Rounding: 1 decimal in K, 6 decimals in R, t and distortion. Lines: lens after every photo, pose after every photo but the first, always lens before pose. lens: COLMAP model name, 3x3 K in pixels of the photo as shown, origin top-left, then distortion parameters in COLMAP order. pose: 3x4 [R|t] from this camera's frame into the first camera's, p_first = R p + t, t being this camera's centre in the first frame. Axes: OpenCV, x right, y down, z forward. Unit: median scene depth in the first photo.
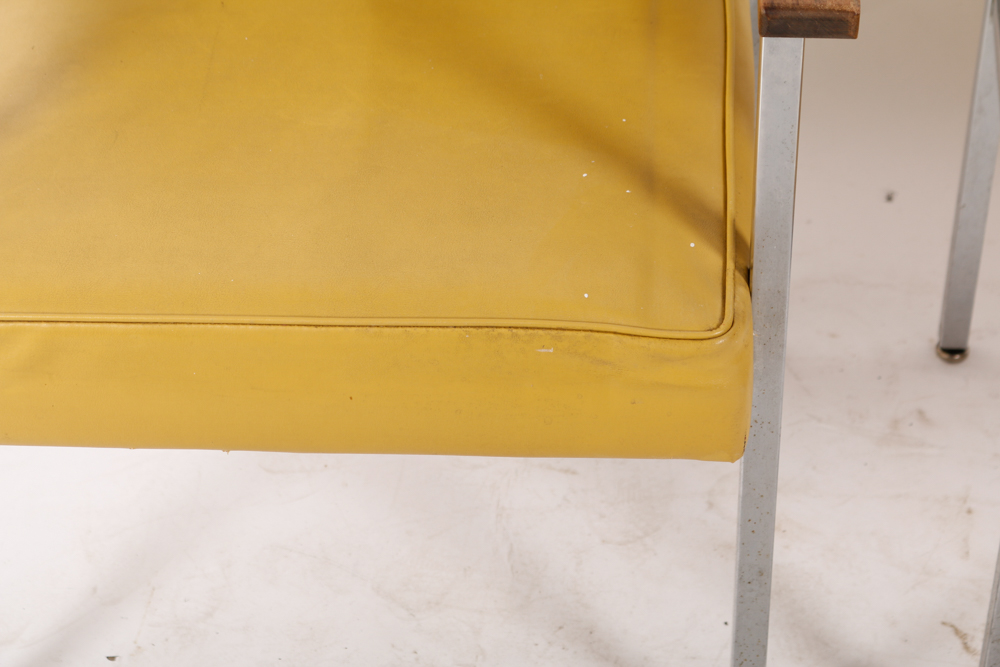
lens RADIAL K [[2304.5, 0, 499.3], [0, 2304.5, 338.5], [0, 0, 1]] dist [0.035052, 0.000000]
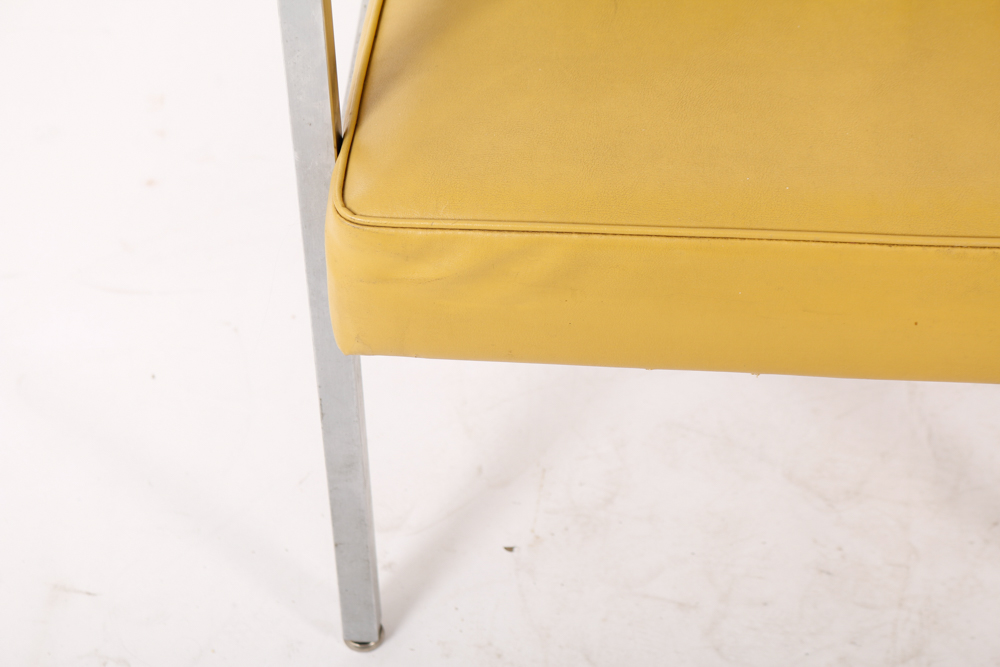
lens RADIAL K [[2304.5, 0, 498.4], [0, 2304.5, 328.8], [0, 0, 1]] dist [0.035052, 0.000000]
pose [[0.999850, 0.017257, -0.001255, -0.172534], [-0.016991, 0.992956, 0.117258, -0.056305], [0.003270, -0.117219, 0.993101, 0.097084]]
